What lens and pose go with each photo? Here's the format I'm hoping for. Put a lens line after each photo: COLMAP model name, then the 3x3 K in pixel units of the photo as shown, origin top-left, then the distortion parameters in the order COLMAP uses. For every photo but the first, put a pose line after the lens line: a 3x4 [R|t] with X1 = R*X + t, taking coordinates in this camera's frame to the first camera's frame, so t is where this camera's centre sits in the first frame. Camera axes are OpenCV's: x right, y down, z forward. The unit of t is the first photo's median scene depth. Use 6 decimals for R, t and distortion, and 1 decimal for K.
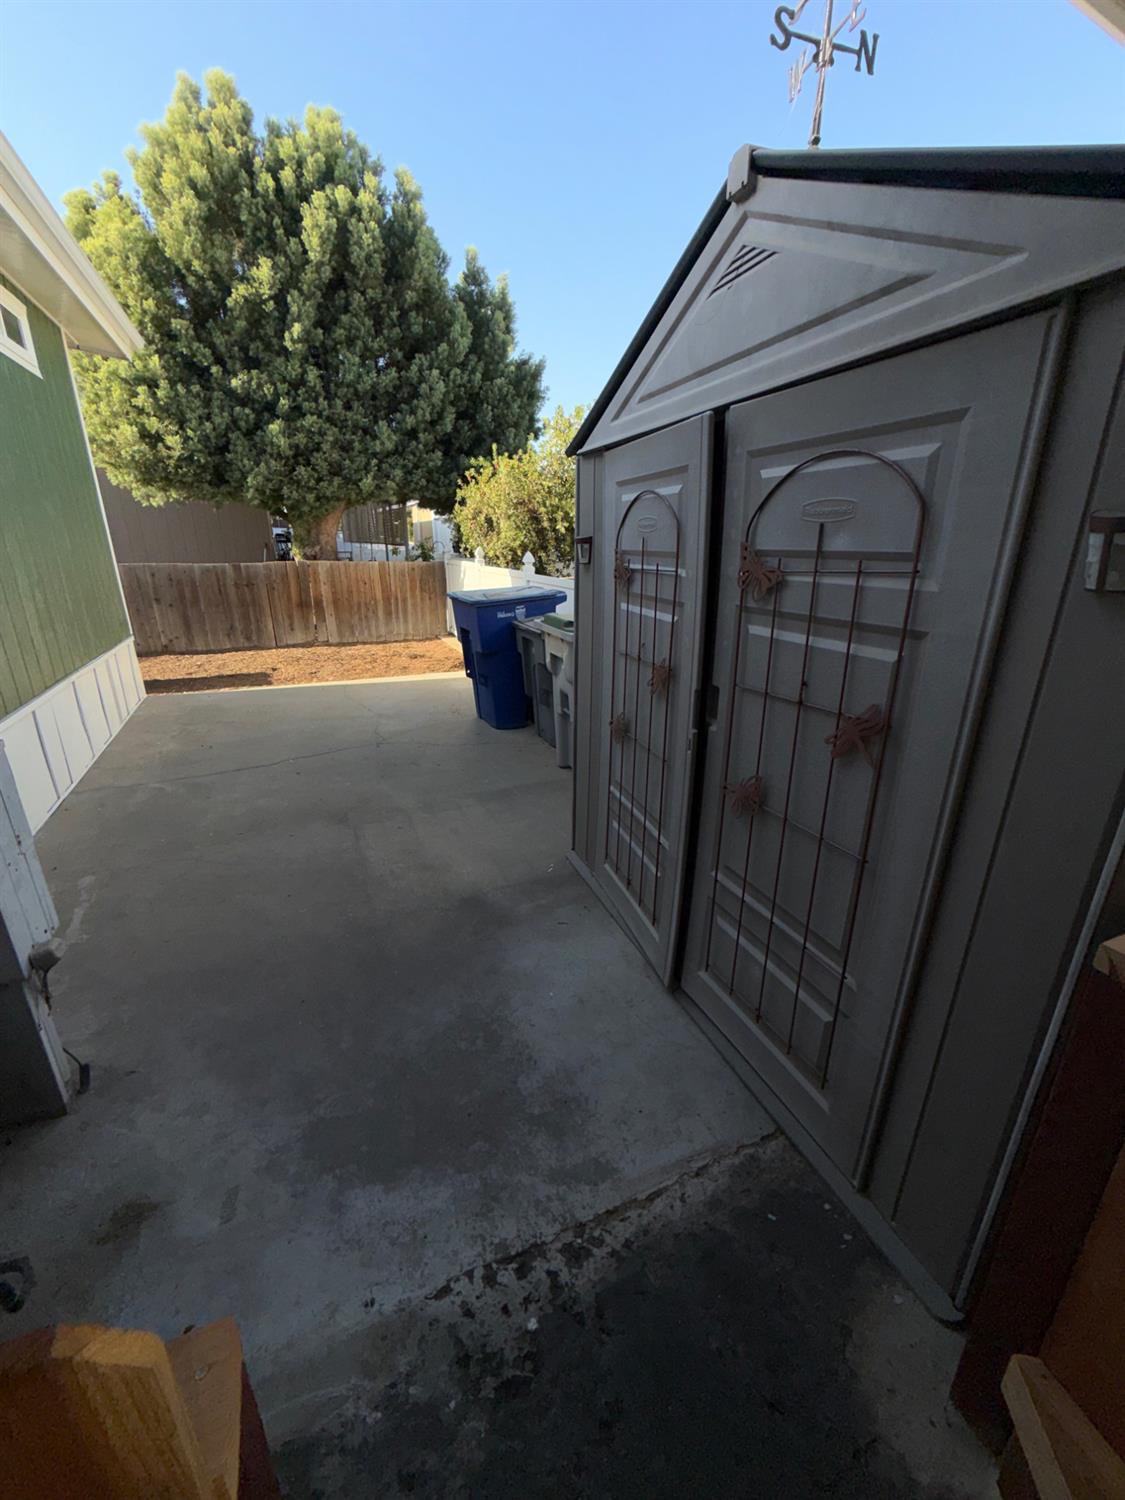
lens RADIAL K [[595.7, 0, 566.1], [0, 595.7, 745.8], [0, 0, 1]] dist [-0.001937, -0.000023]
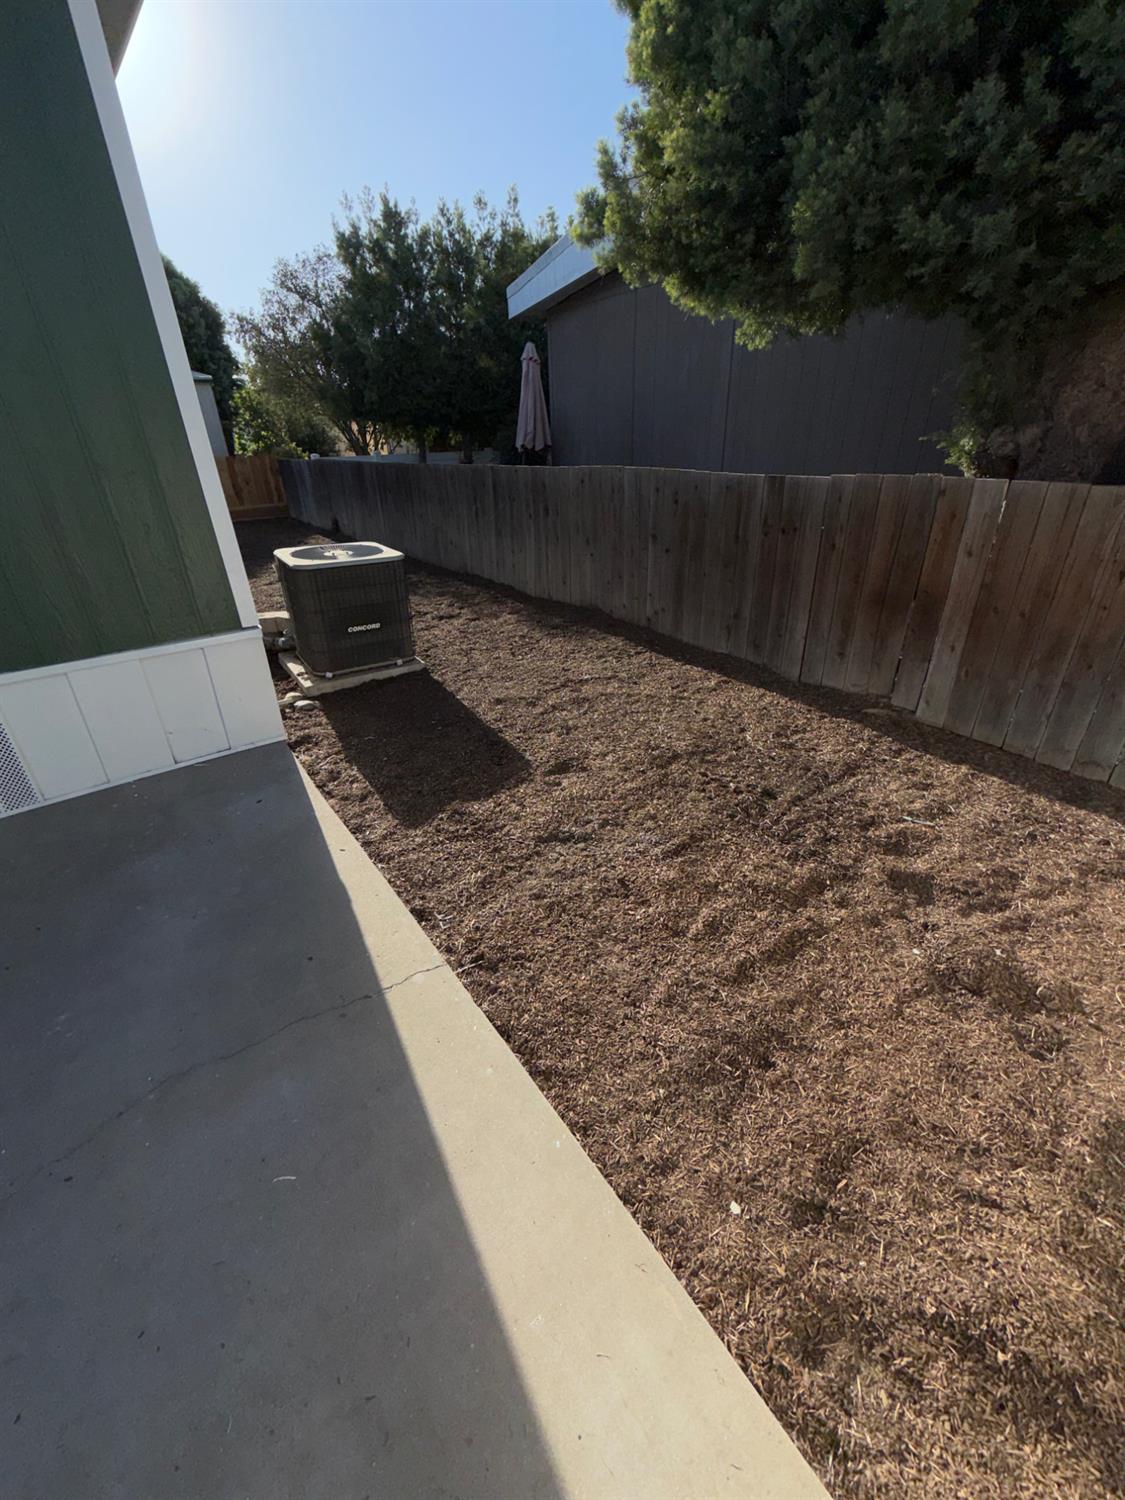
lens RADIAL K [[595.7, 0, 567.7], [0, 595.7, 743.9], [0, 0, 1]] dist [-0.001937, -0.000023]
pose [[0.162355, 0.444204, -0.881092, -0.129088], [-0.305568, 0.871678, 0.383152, -0.268247], [0.938227, 0.207027, 0.277256, 0.820477]]
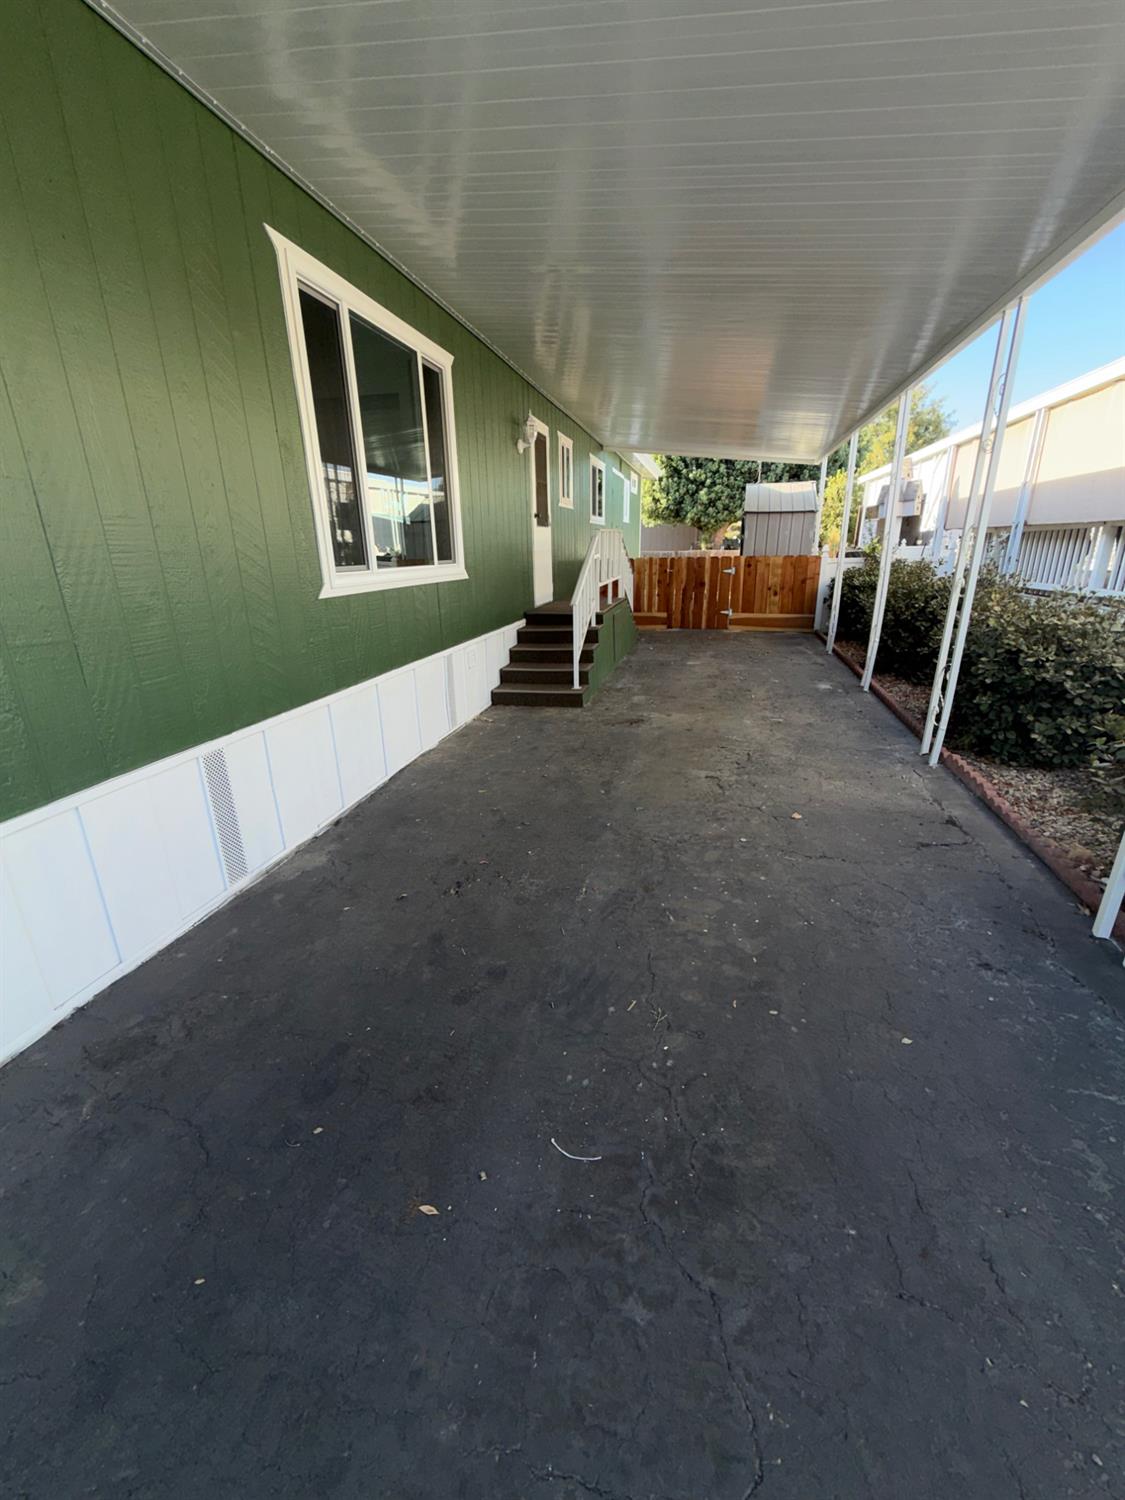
lens RADIAL K [[595.7, 0, 567.6], [0, 595.7, 740.2], [0, 0, 1]] dist [-0.001937, -0.000023]
pose [[0.789646, 0.178012, -0.587172, 0.619946], [-0.182598, 0.981807, 0.052089, 0.384958], [0.585762, 0.066085, 0.807785, -1.104053]]
